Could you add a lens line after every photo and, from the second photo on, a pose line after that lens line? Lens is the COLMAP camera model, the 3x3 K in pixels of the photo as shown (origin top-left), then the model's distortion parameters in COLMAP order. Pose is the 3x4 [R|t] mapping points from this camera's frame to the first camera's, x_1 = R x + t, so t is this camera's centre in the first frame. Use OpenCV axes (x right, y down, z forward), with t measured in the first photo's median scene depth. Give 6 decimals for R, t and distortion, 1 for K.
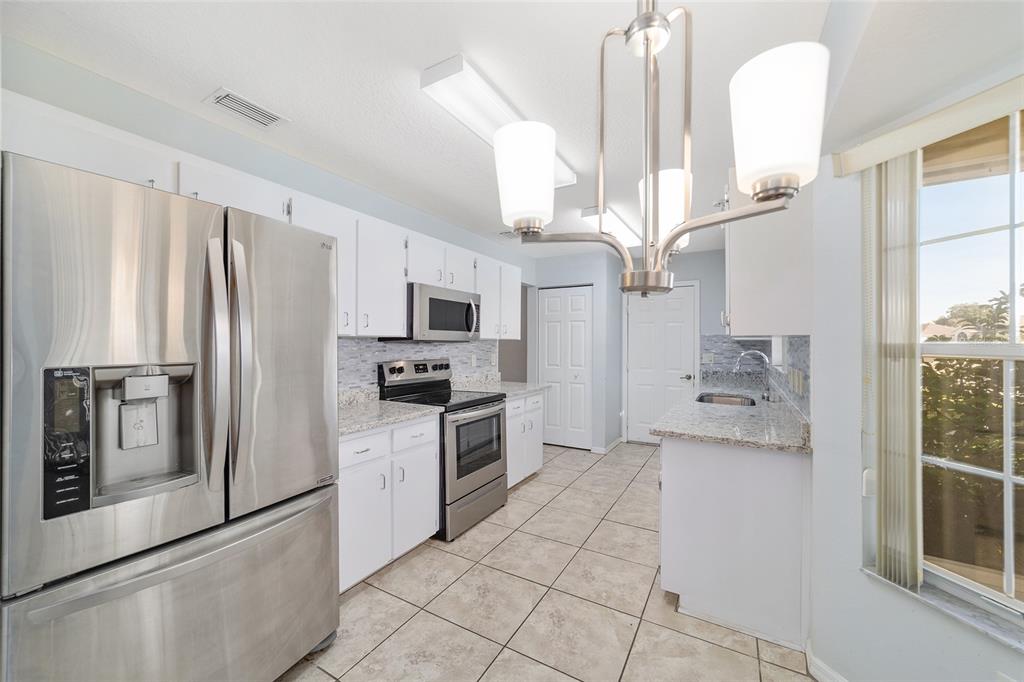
lens RADIAL K [[391.0, 0, 509.3], [0, 391.0, 343.6], [0, 0, 1]] dist [-0.003492, 0.003105]
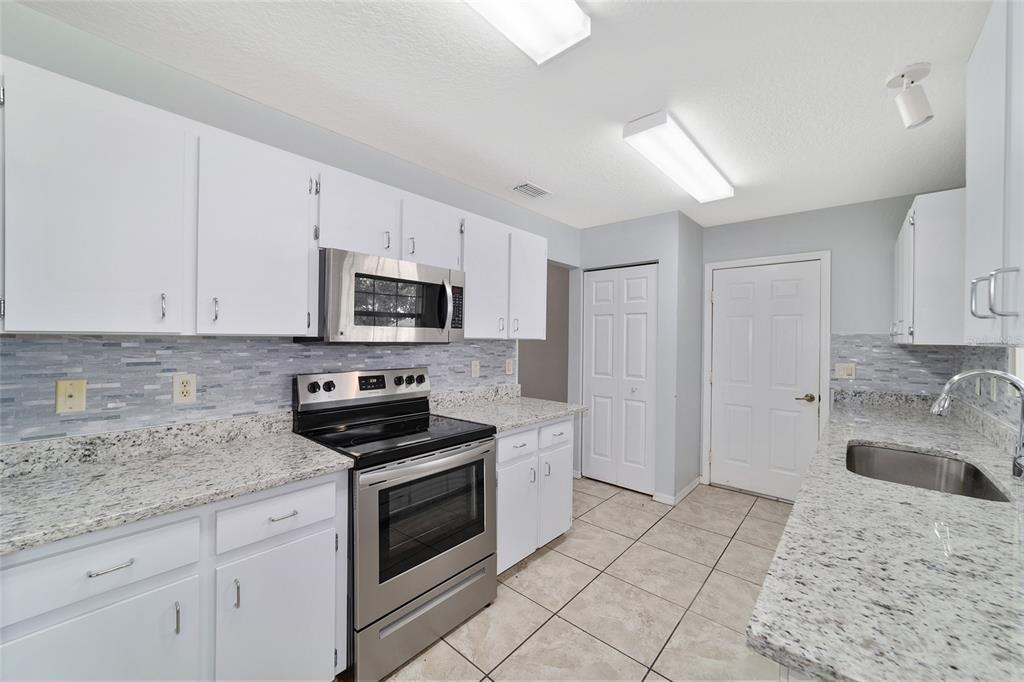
lens RADIAL K [[391.0, 0, 510.9], [0, 391.0, 339.3], [0, 0, 1]] dist [-0.003492, 0.003105]
pose [[0.980804, 0.009584, -0.194759, 0.128912], [-0.009732, 0.999953, 0.000197, -0.013131], [0.194752, 0.001702, 0.980851, 0.362693]]
